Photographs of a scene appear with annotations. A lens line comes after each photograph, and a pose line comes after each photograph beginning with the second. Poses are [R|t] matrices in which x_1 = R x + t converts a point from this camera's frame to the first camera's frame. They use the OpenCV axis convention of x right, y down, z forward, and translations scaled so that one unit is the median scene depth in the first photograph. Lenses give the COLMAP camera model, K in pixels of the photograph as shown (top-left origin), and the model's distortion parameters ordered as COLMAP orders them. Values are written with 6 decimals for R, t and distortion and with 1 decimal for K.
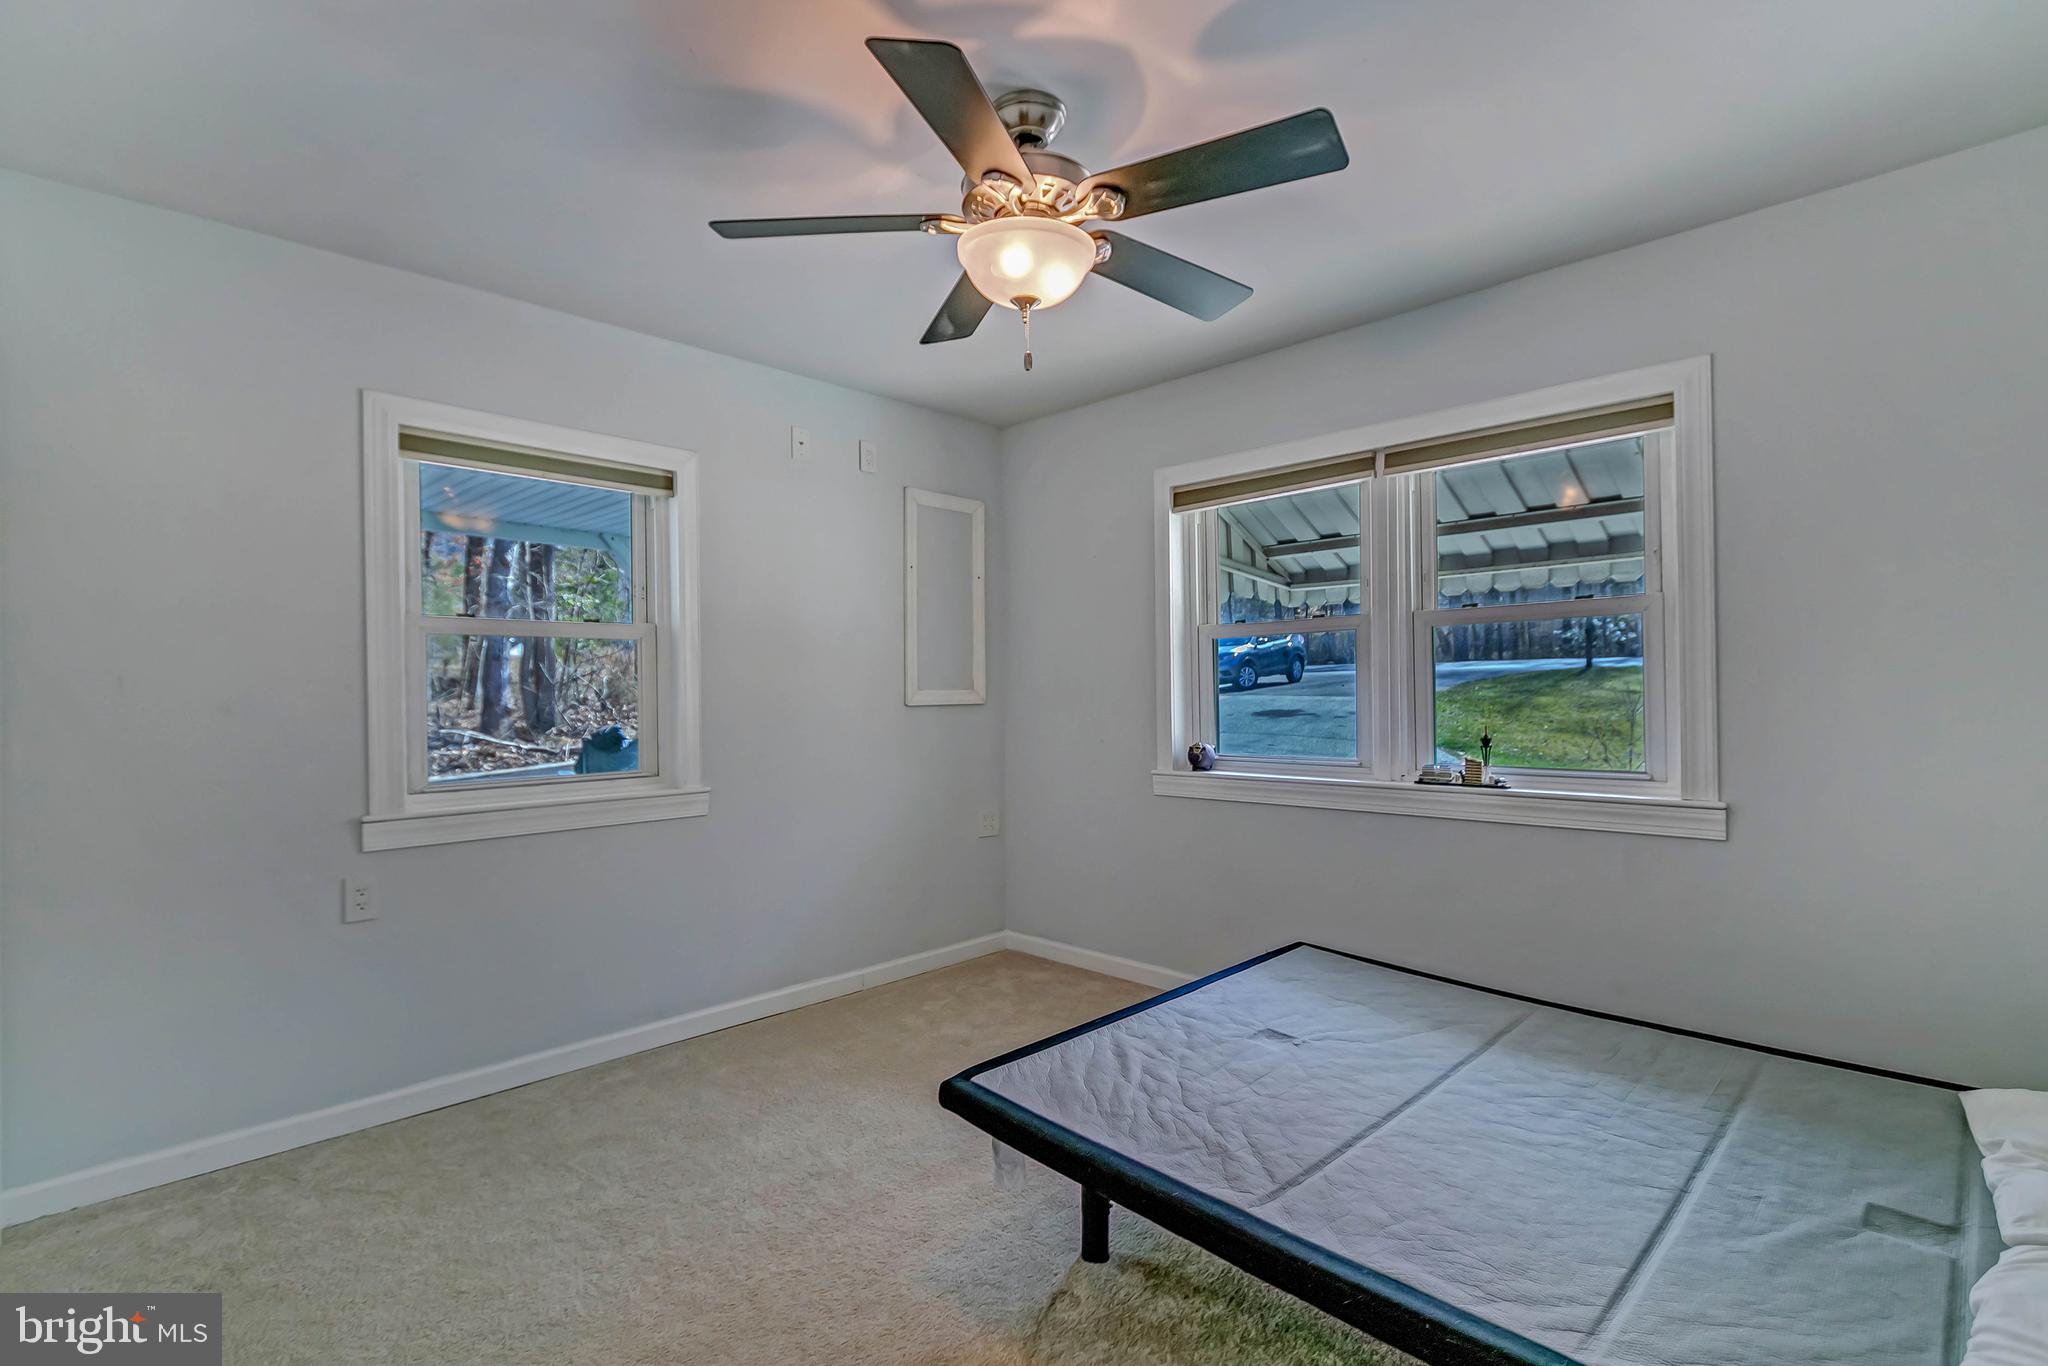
lens RADIAL K [[972.4, 0, 1025.4], [0, 972.4, 631.0], [0, 0, 1]] dist [0.000954, -0.001050]
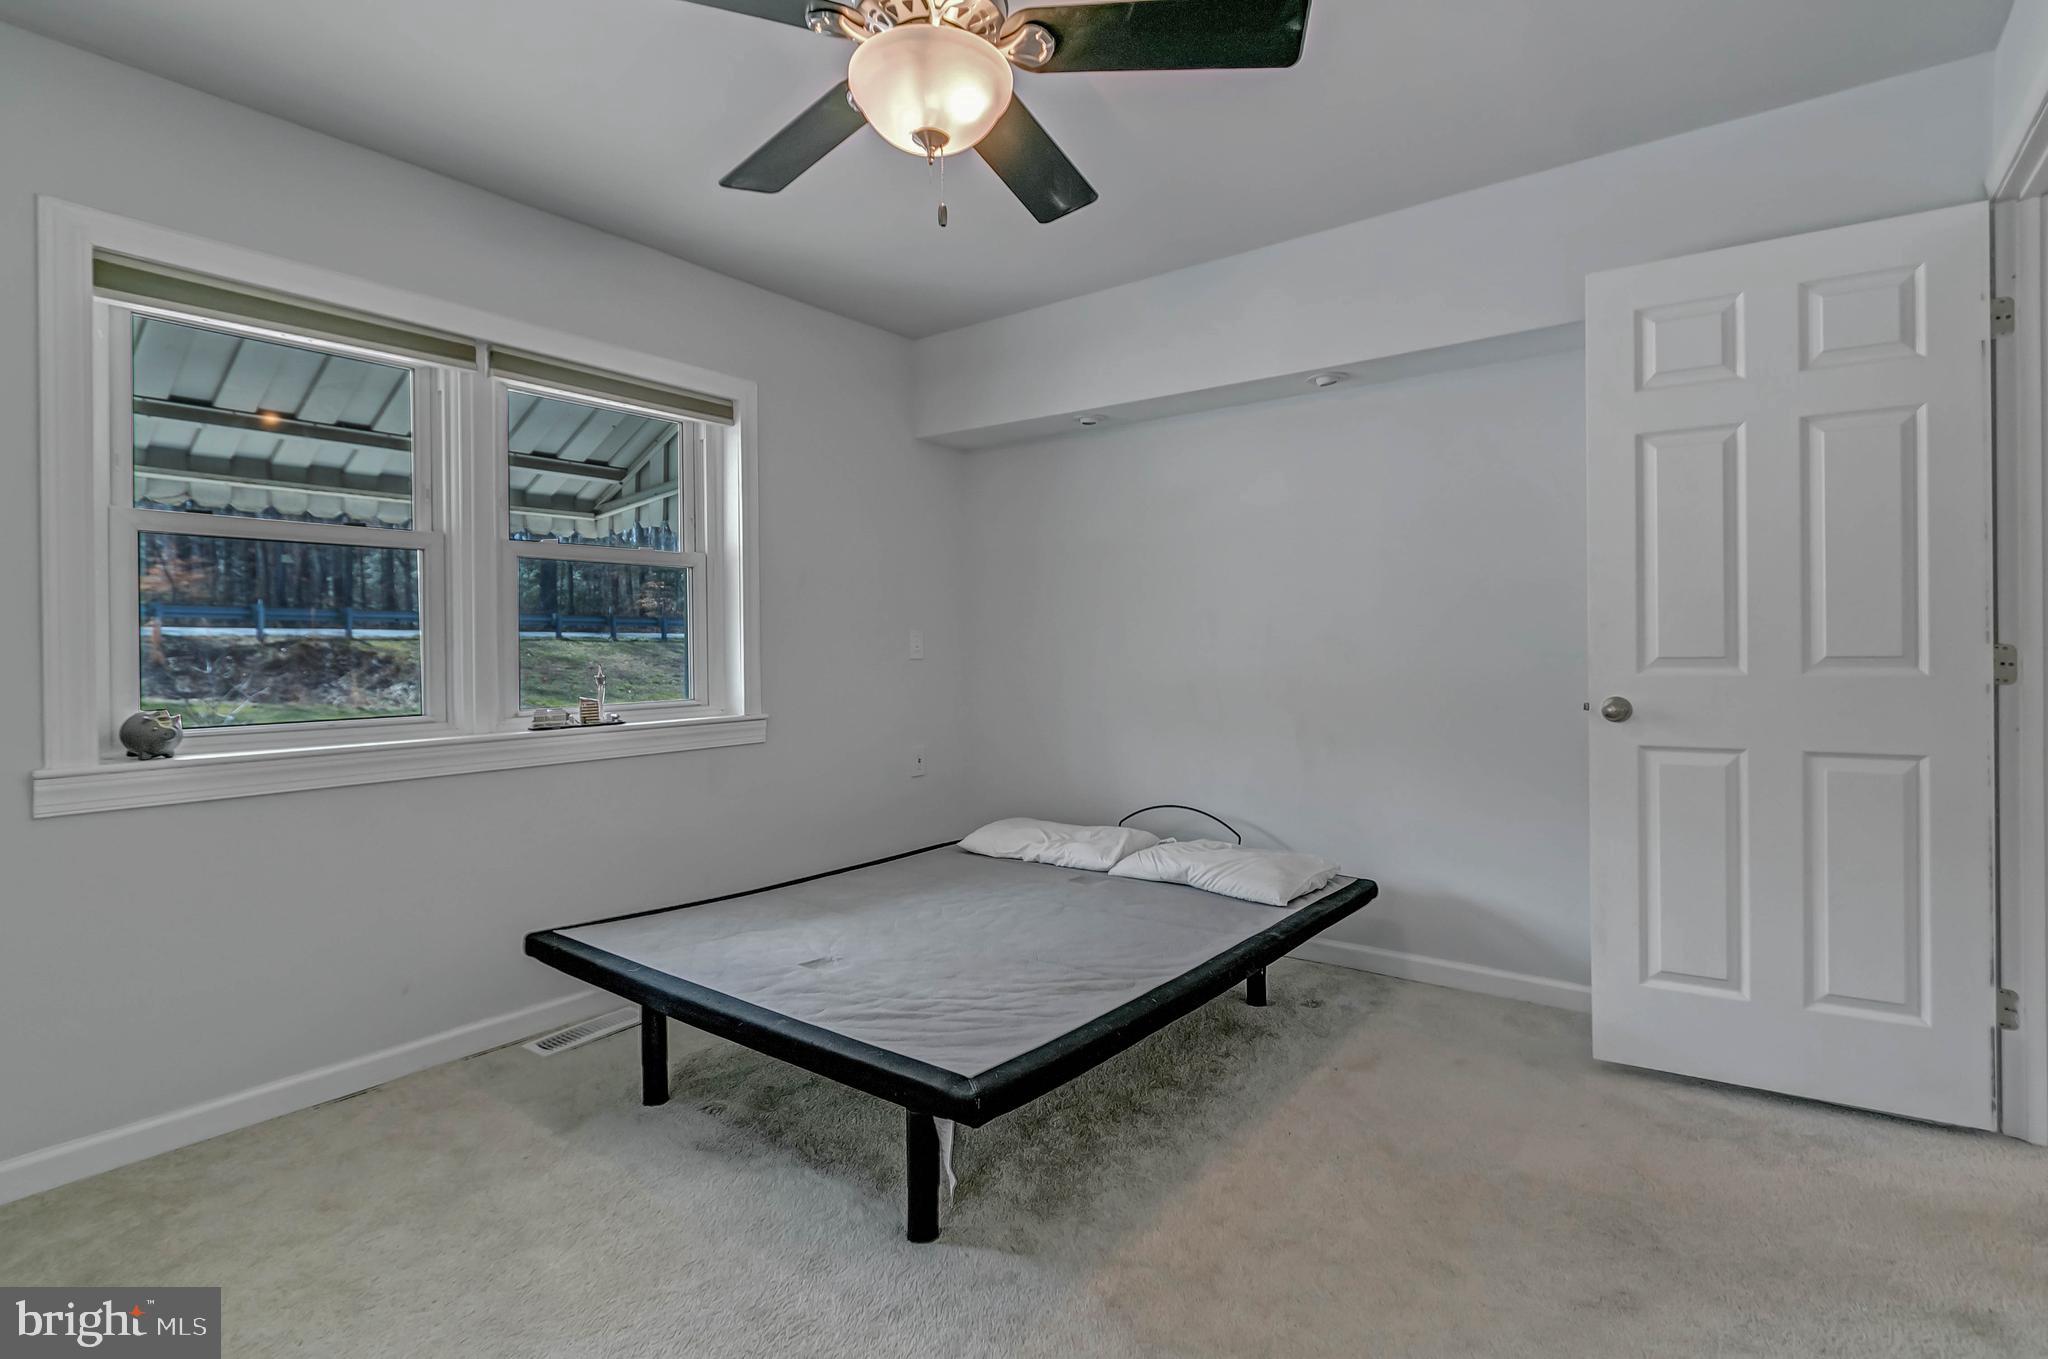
lens RADIAL K [[972.4, 0, 1025.4], [0, 972.4, 627.5], [0, 0, 1]] dist [0.000954, -0.001050]
pose [[-0.133265, 0.022227, 0.990831, -0.564531], [-0.063947, 0.997472, -0.030977, 0.059707], [-0.989015, -0.067489, -0.131507, 0.676544]]
